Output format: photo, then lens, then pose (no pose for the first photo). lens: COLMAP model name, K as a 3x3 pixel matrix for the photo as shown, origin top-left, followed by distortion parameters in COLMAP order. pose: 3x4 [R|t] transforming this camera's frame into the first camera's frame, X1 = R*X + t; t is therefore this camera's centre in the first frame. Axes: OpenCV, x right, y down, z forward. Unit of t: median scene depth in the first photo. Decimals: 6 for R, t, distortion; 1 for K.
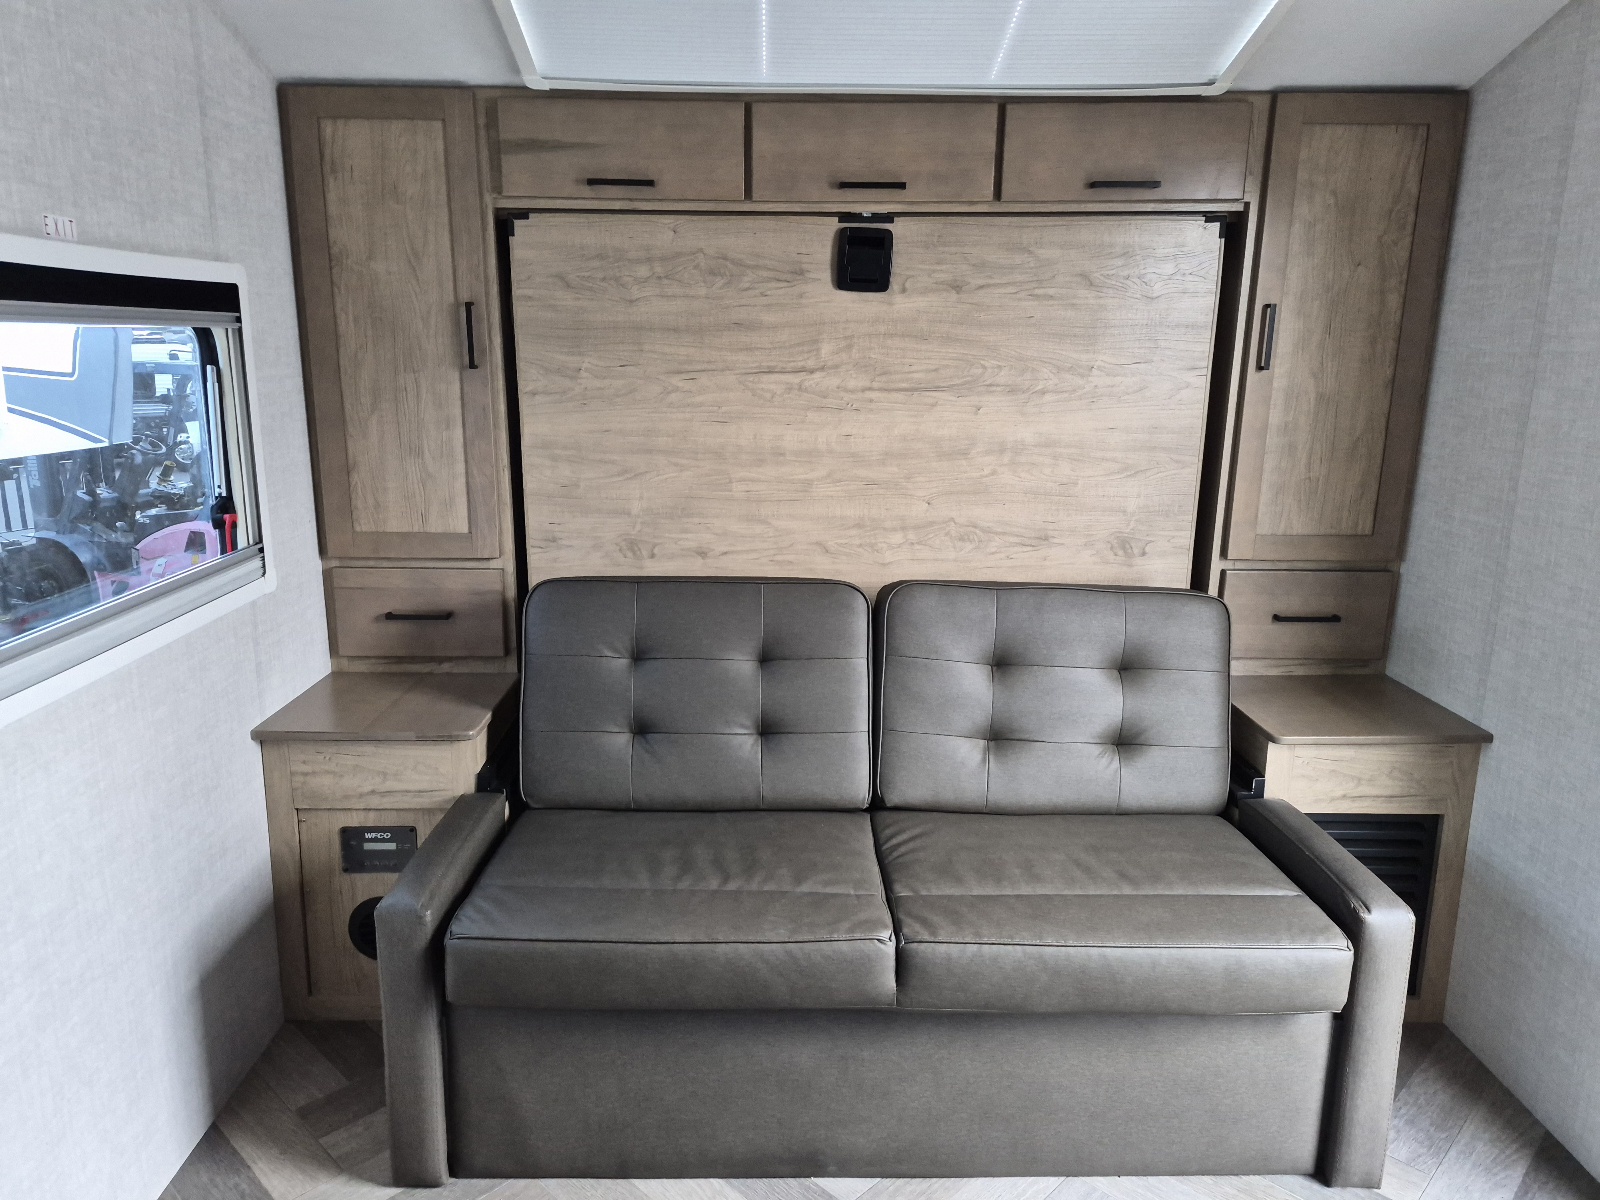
lens RADIAL K [[1106.5, 0, 787.7], [0, 1106.5, 582.4], [0, 0, 1]] dist [0.073773, -0.066588]
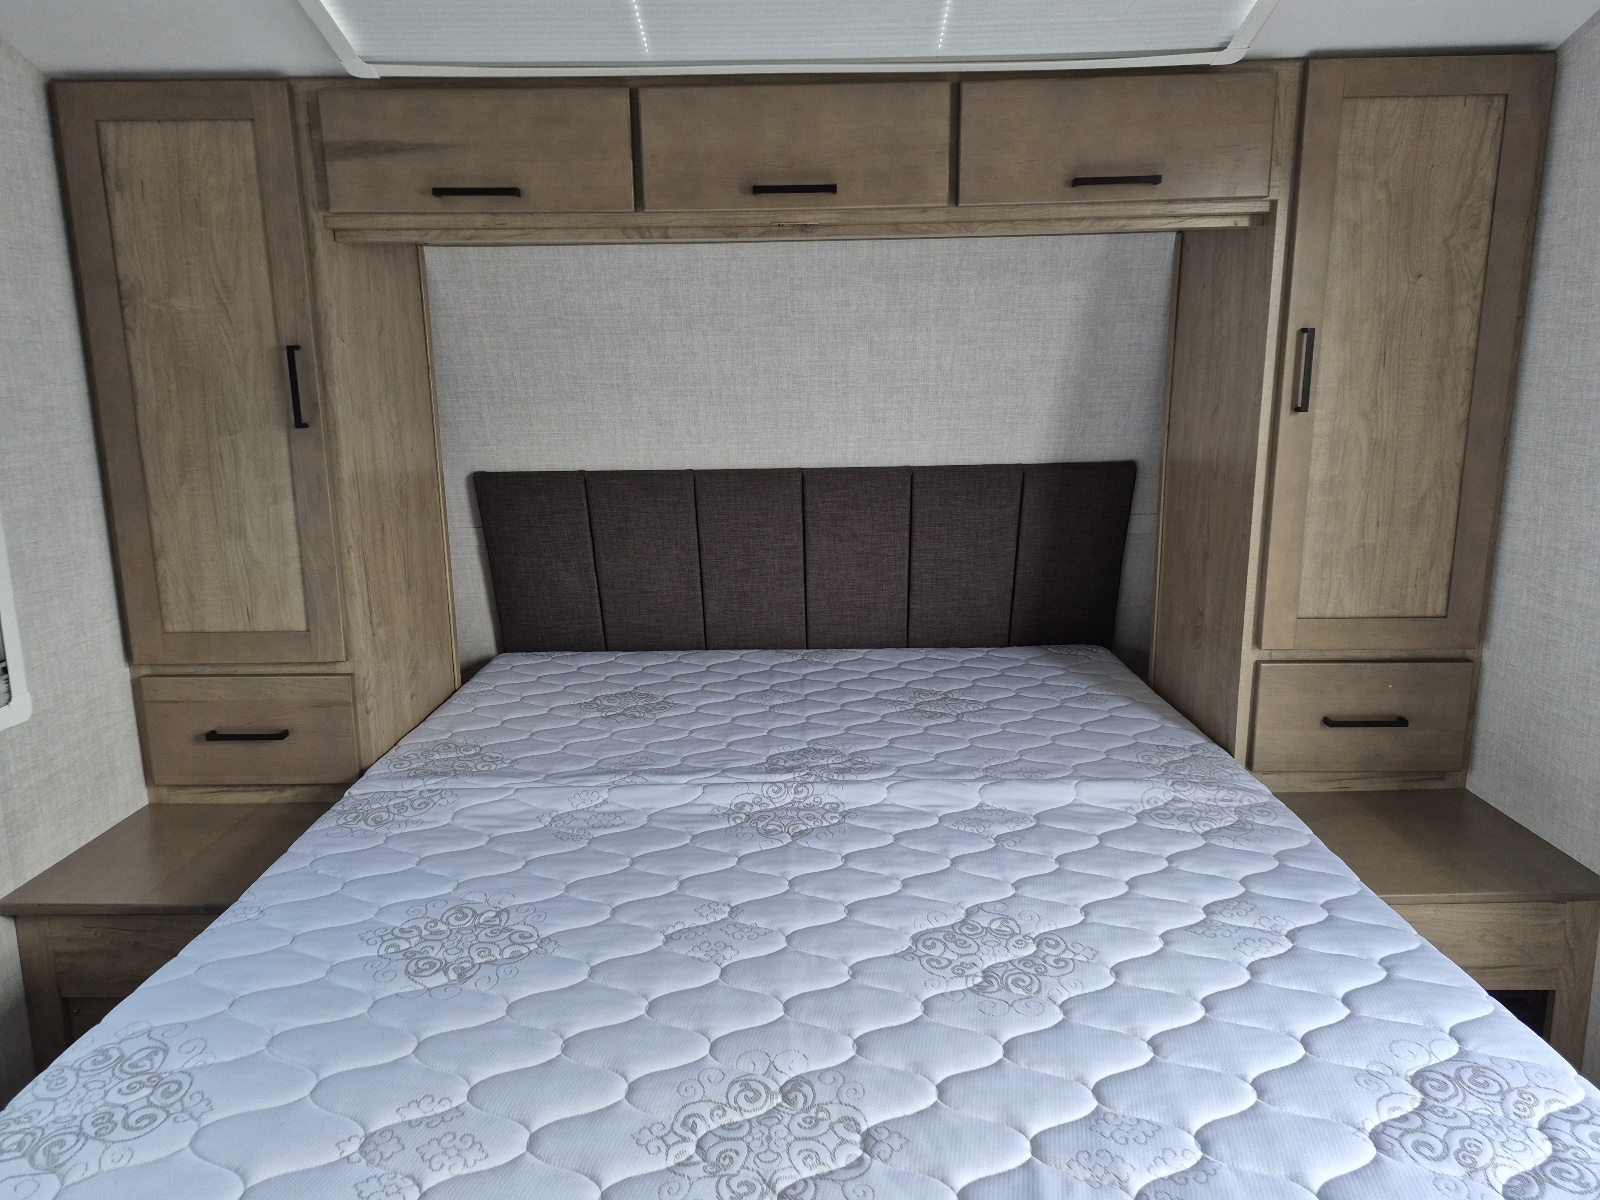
lens RADIAL K [[1106.5, 0, 801.3], [0, 1106.5, 585.8], [0, 0, 1]] dist [0.073773, -0.066588]
pose [[0.999590, -0.016186, -0.023613, 0.095477], [0.015672, 0.999640, -0.021770, -0.057828], [0.023957, 0.021391, 0.999484, 0.217938]]
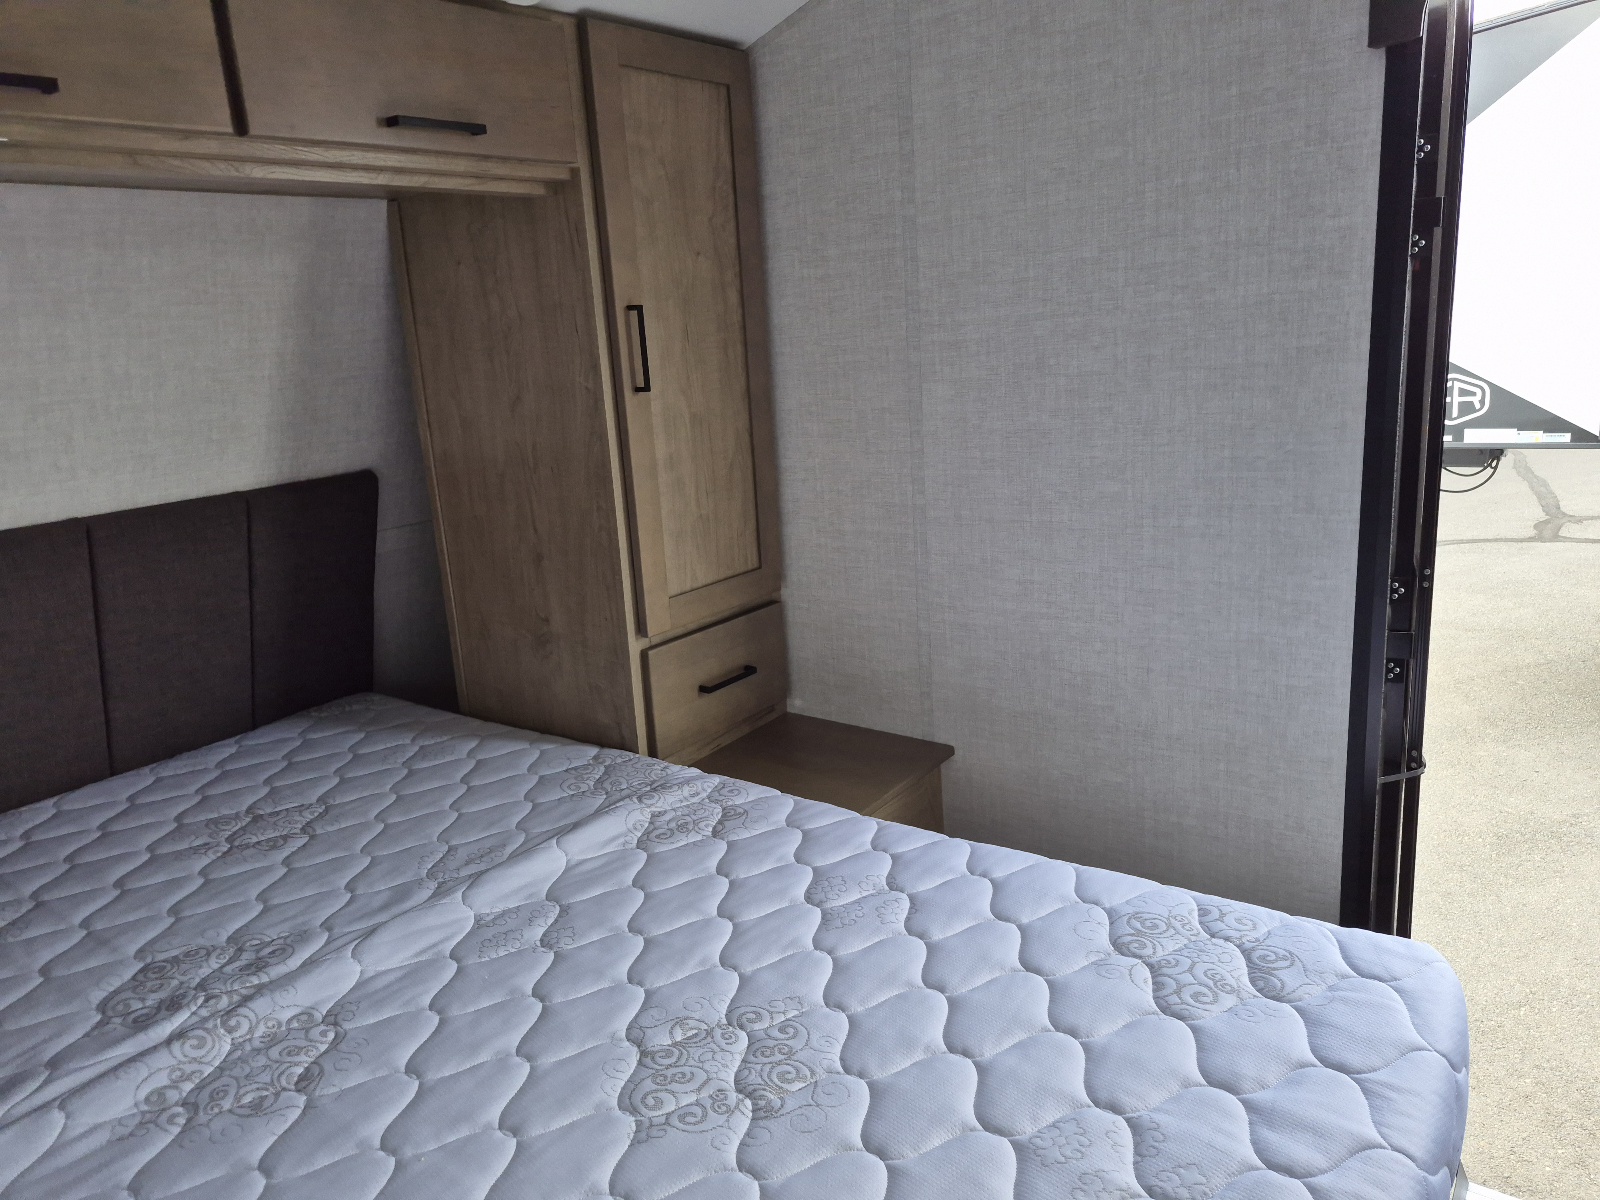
lens RADIAL K [[1106.5, 0, 807.3], [0, 1106.5, 593.2], [0, 0, 1]] dist [0.073773, -0.066588]
pose [[0.602874, -0.238503, 0.761353, -0.124829], [0.240455, 0.964218, 0.111650, -0.118487], [-0.760739, 0.115760, 0.638651, 0.463006]]
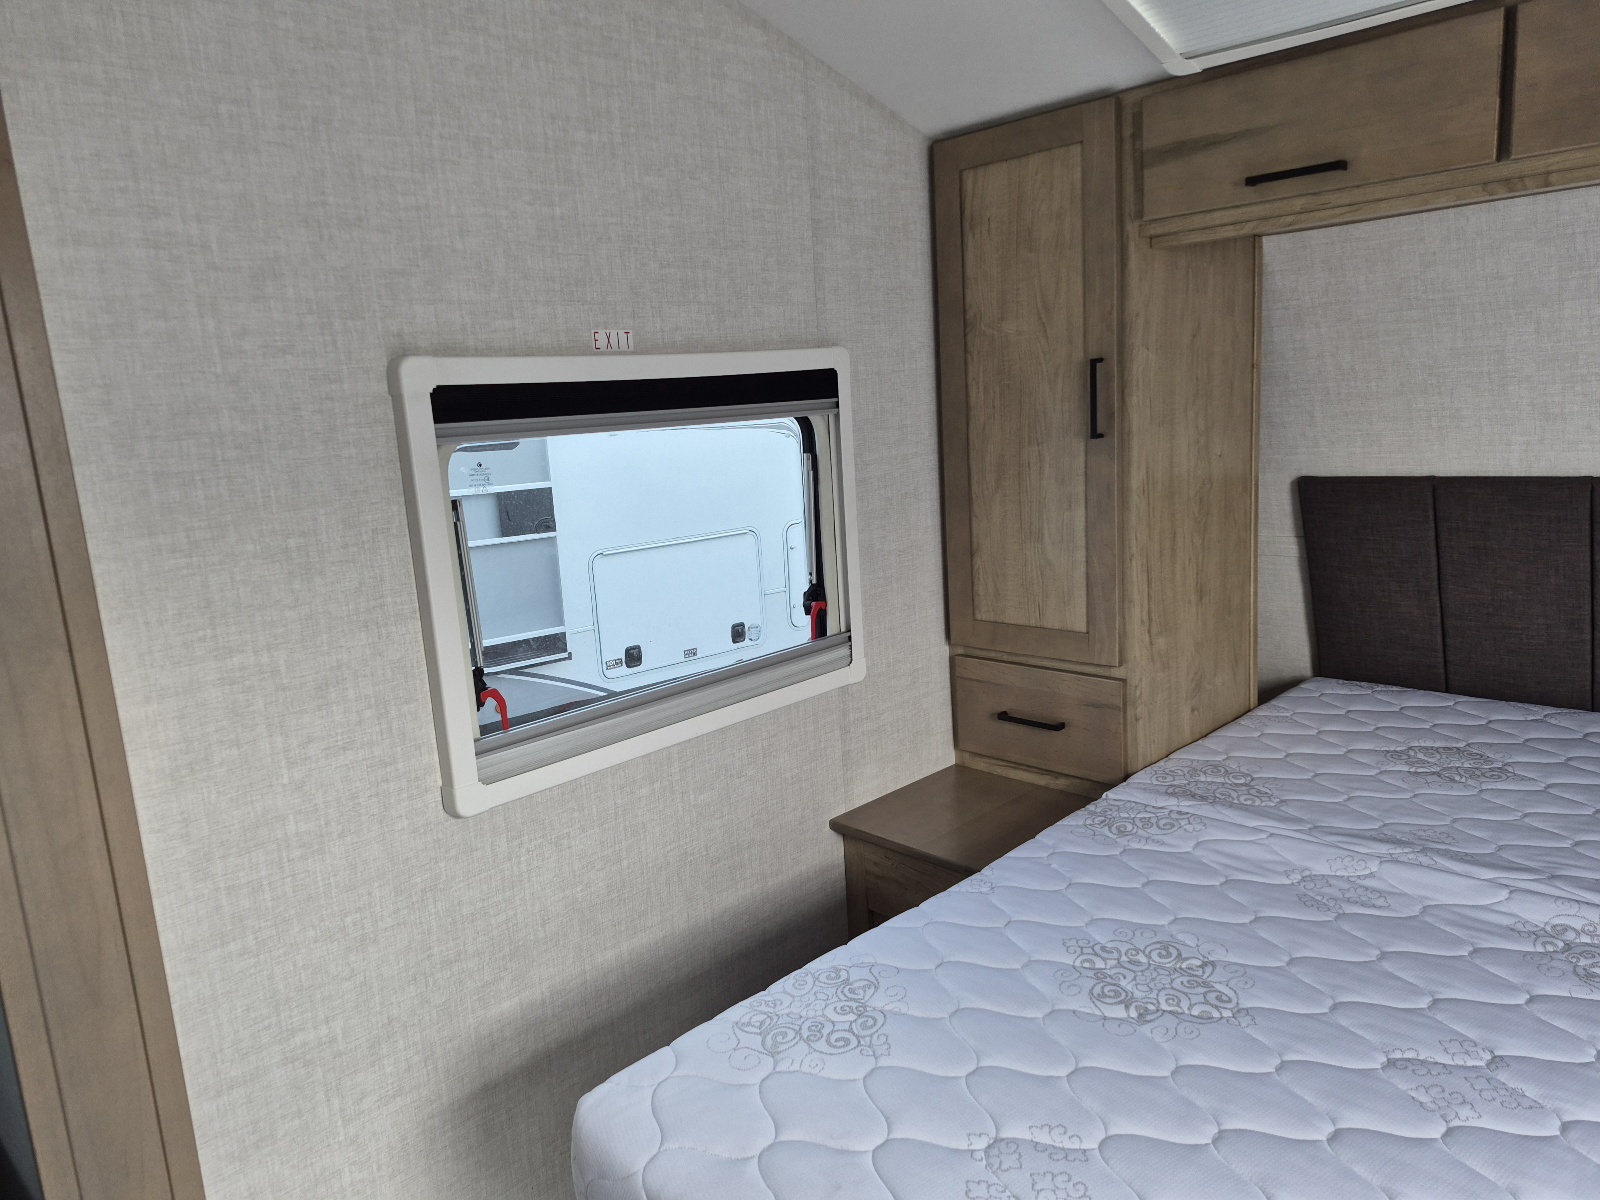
lens RADIAL K [[1106.5, 0, 788.1], [0, 1106.5, 609.5], [0, 0, 1]] dist [0.073773, -0.066588]
pose [[0.692910, 0.085808, -0.715900, 0.166382], [-0.083259, 0.995774, 0.038768, -0.081387], [0.716201, 0.032743, 0.697125, 0.277062]]
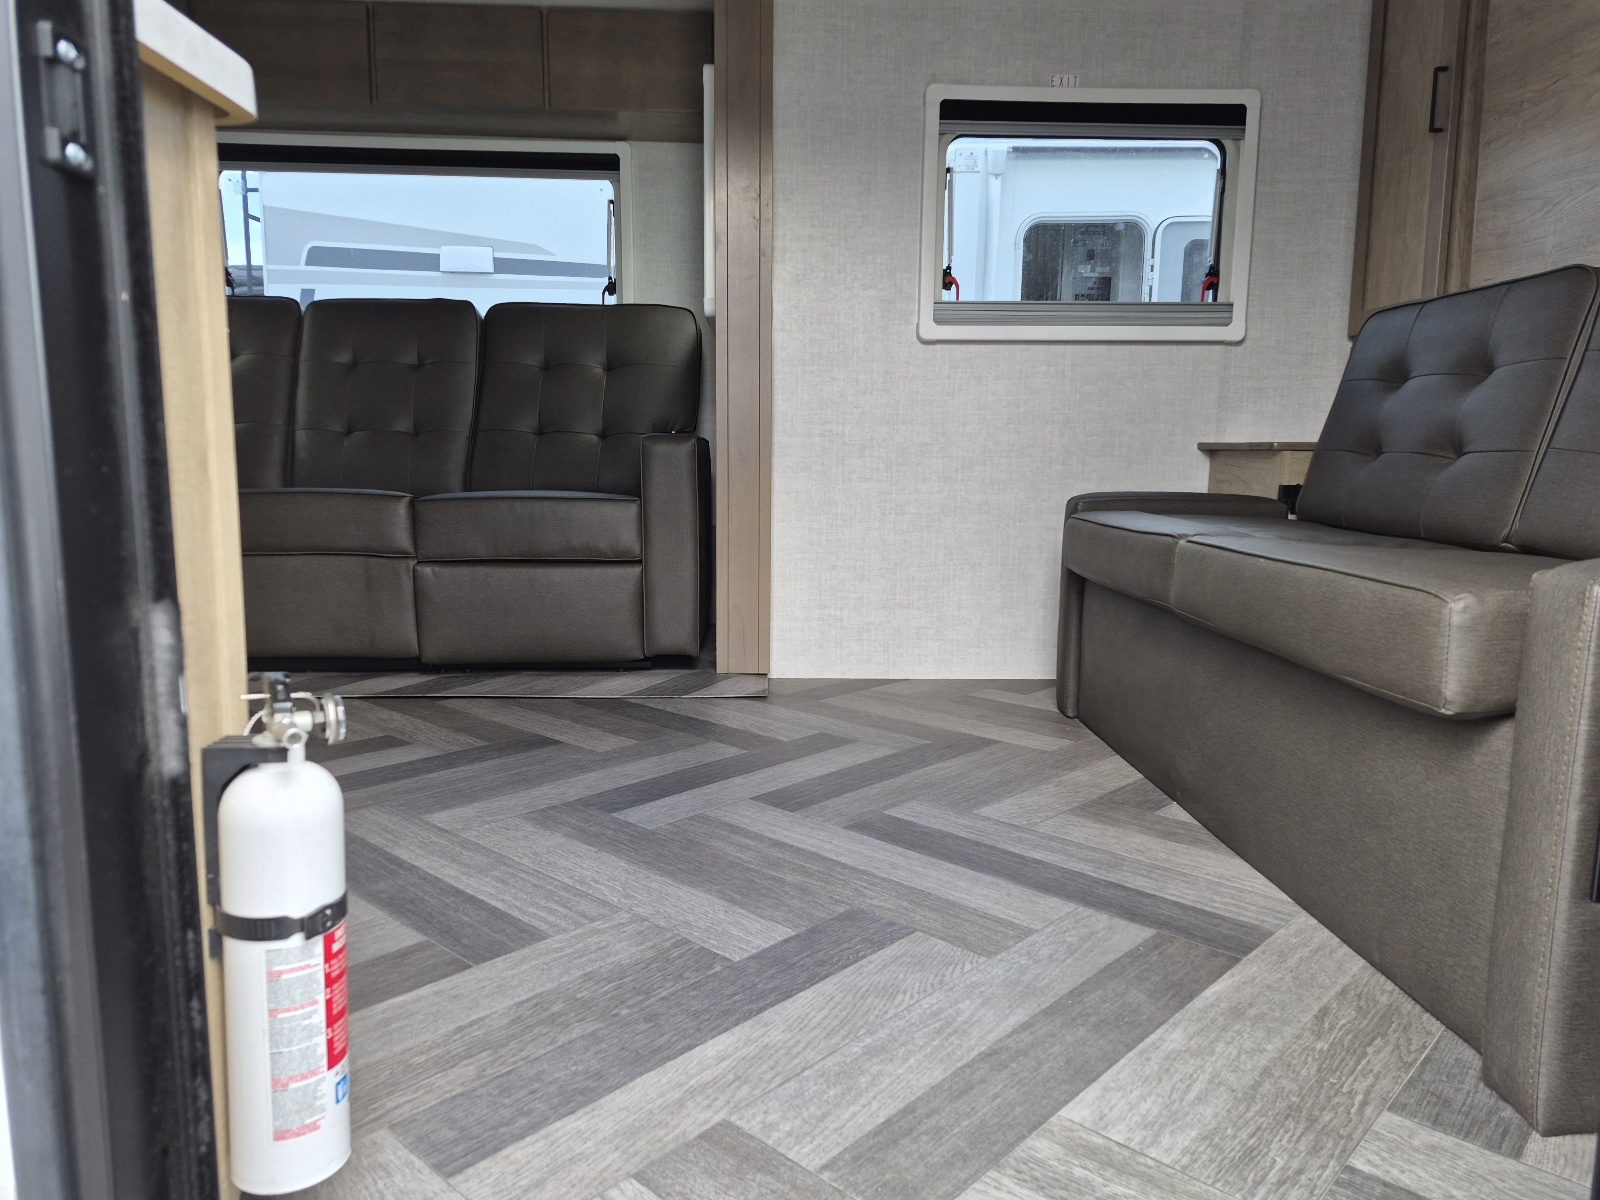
lens RADIAL K [[1106.5, 0, 809.7], [0, 1106.5, 600.9], [0, 0, 1]] dist [0.073773, -0.066588]
pose [[0.027533, 0.124175, -0.991878, 0.844917], [-0.222807, 0.968055, 0.115007, 0.256196], [0.974474, 0.217831, 0.054320, 0.479660]]
